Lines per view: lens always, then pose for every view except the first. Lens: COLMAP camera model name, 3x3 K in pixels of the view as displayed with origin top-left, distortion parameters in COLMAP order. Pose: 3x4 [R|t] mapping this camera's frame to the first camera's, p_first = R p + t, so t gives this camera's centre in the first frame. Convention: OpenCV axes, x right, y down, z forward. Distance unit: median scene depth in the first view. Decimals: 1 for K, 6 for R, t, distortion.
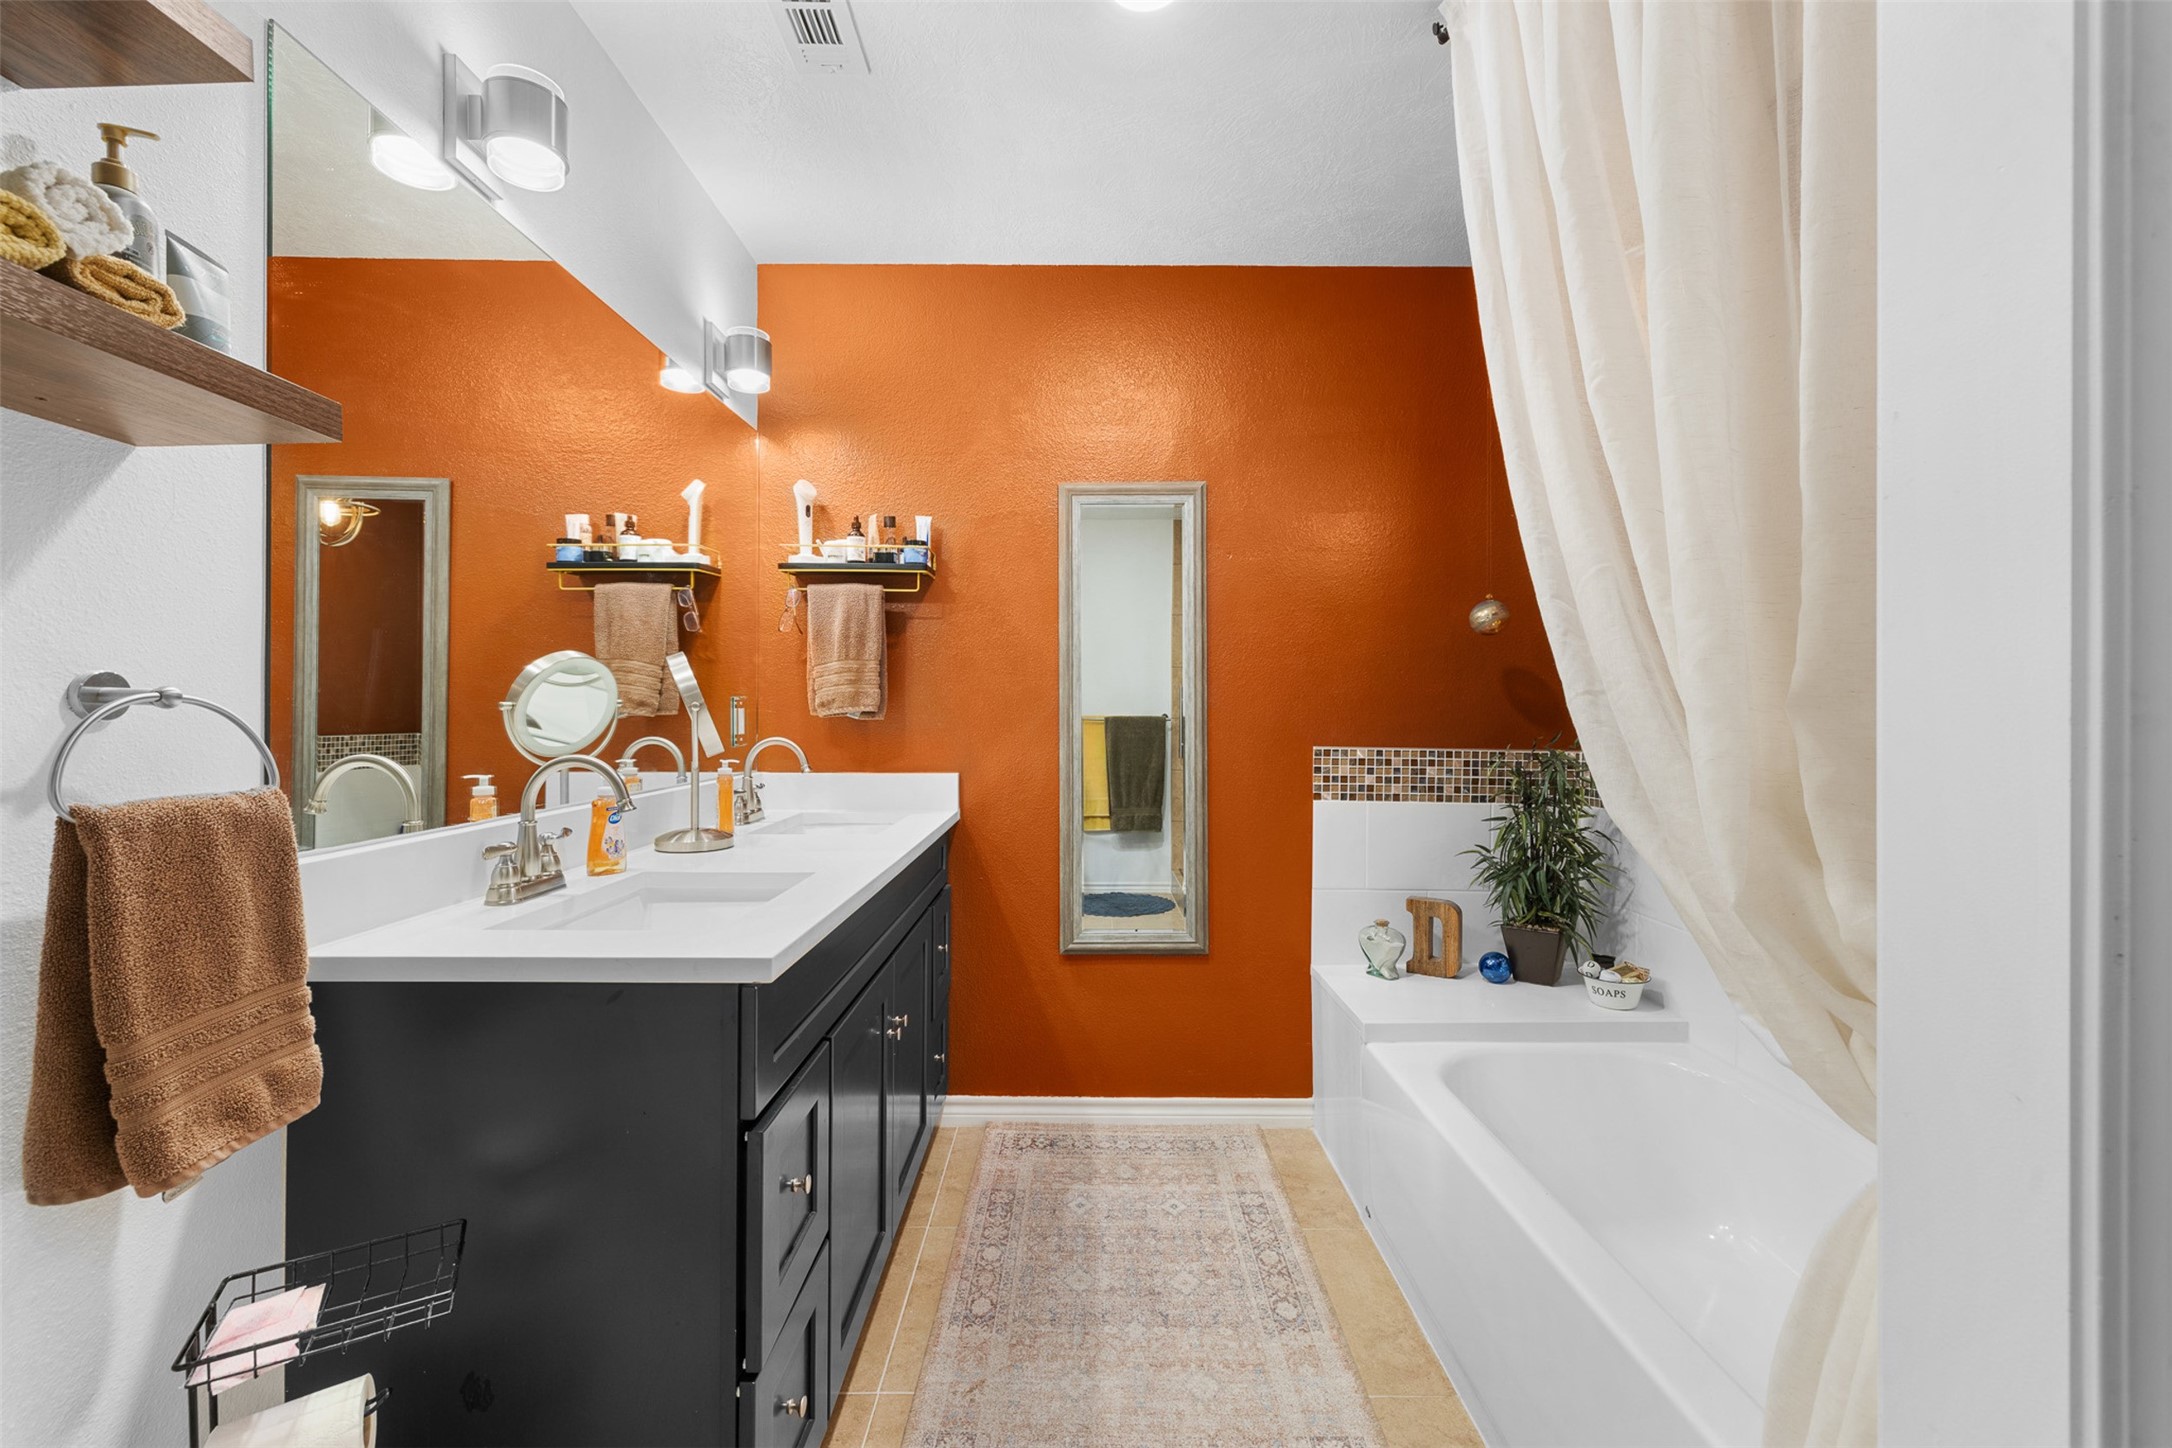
lens RADIAL K [[911.3, 0, 1085.1], [0, 911.3, 707.8], [0, 0, 1]] dist [-0.002257, 0.000809]
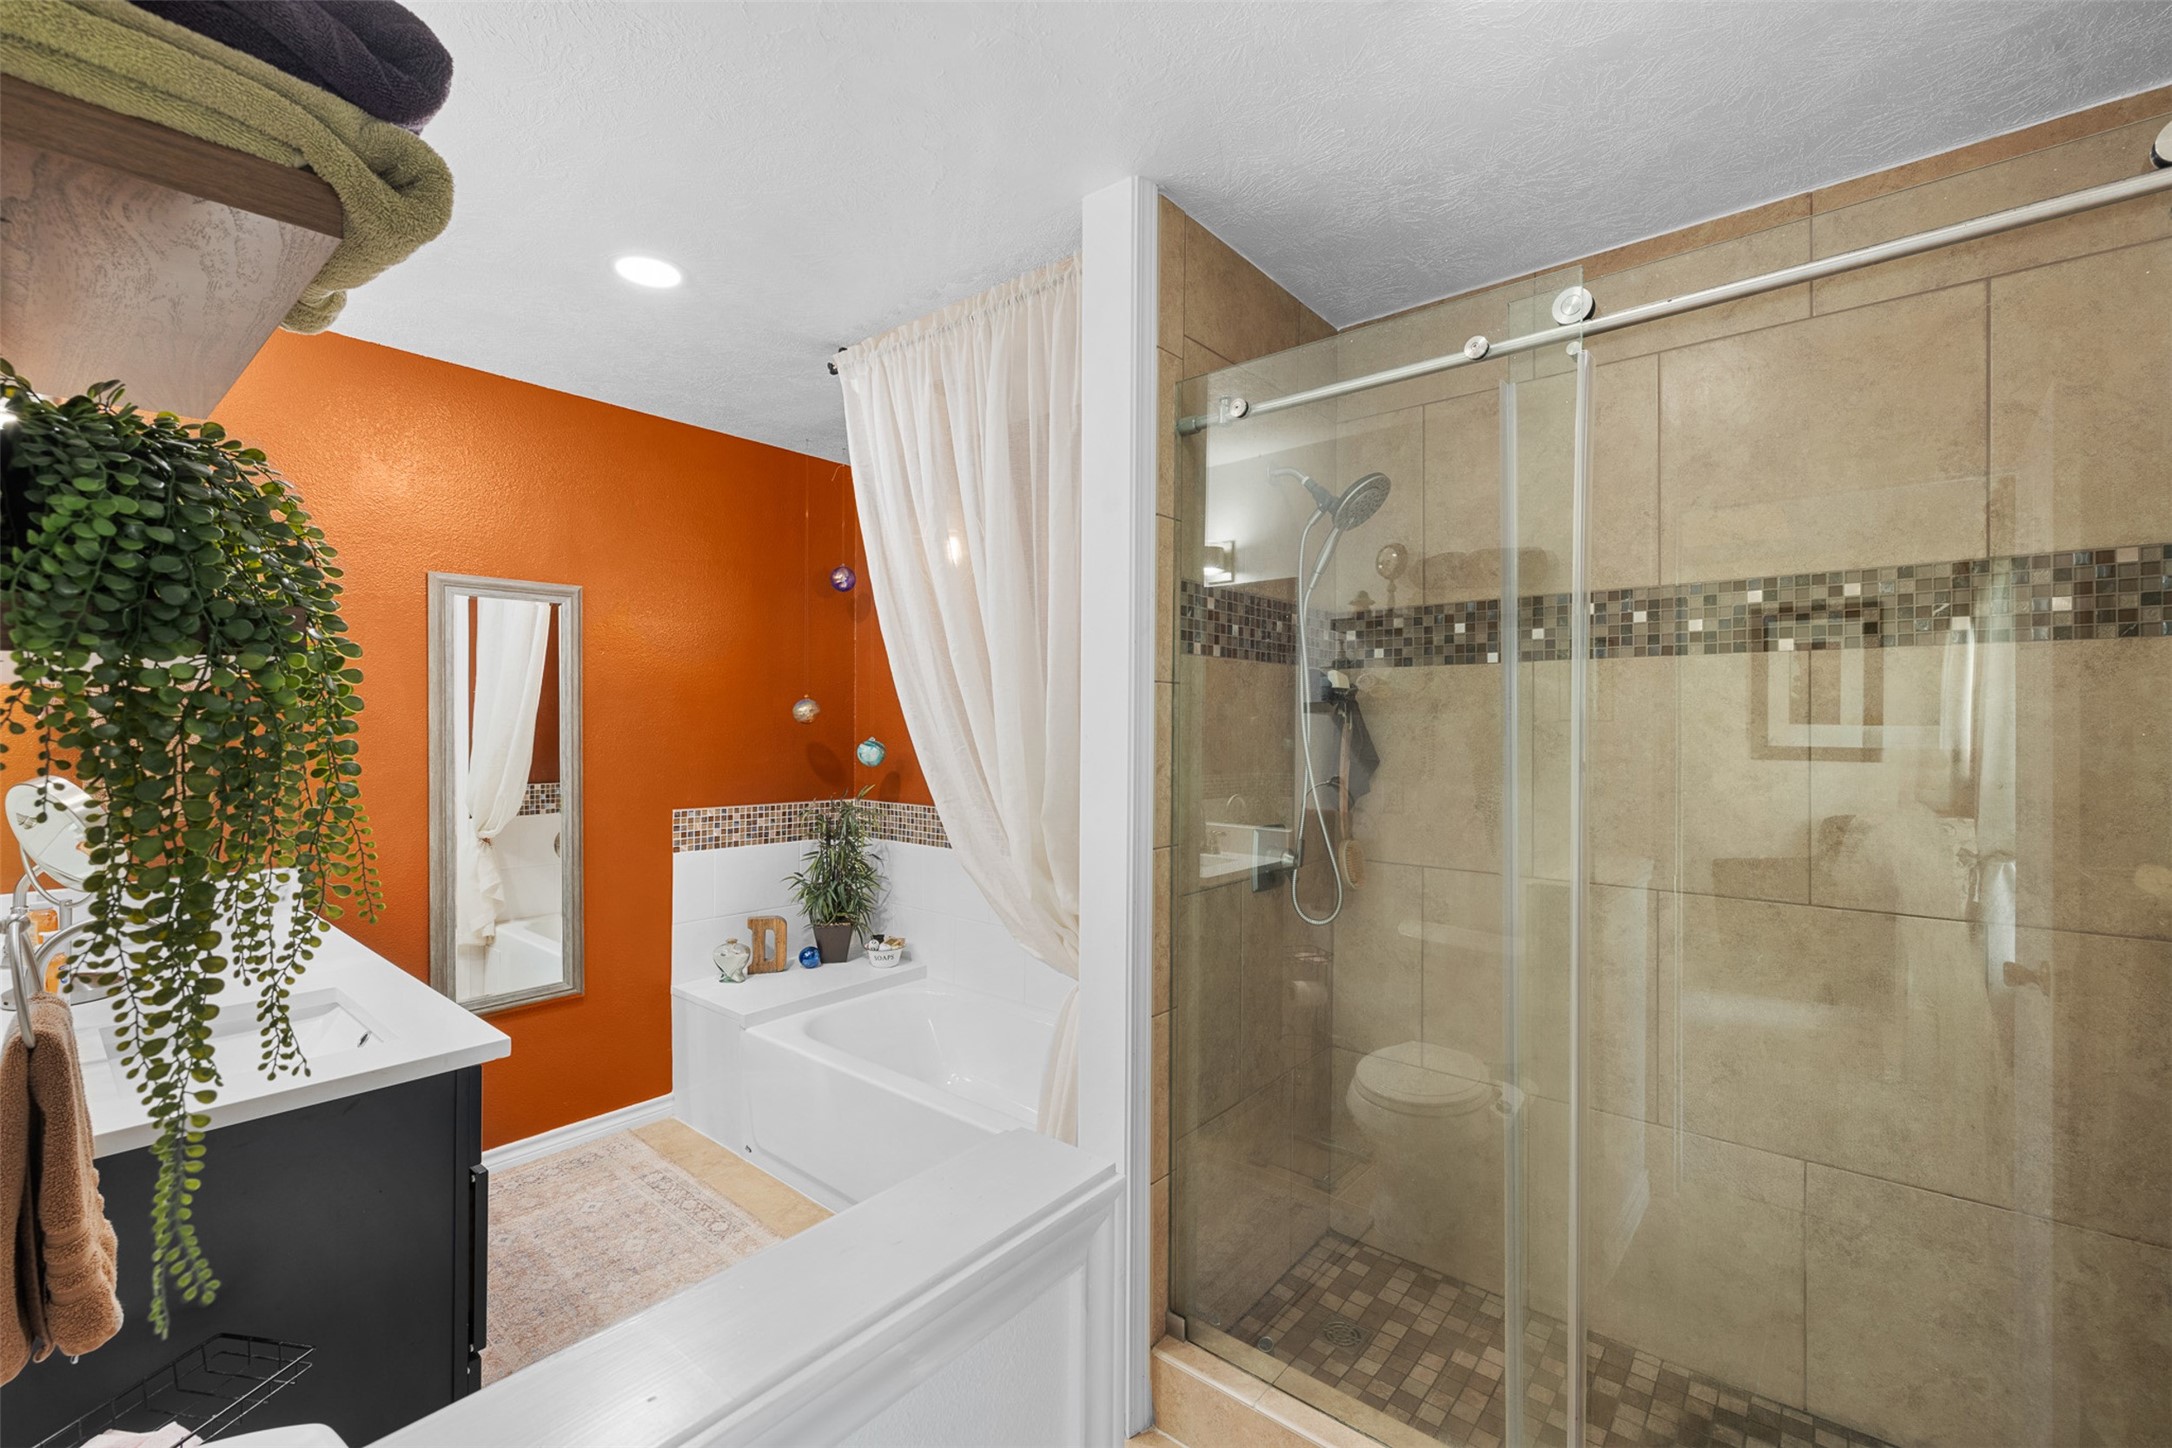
lens RADIAL K [[911.3, 0, 1084.7], [0, 911.3, 723.6], [0, 0, 1]] dist [-0.002257, 0.000809]
pose [[0.642112, -0.003541, 0.766602, -0.360964], [-0.006214, 0.999932, 0.009824, -0.095883], [-0.766585, -0.011072, 0.642047, -0.237895]]
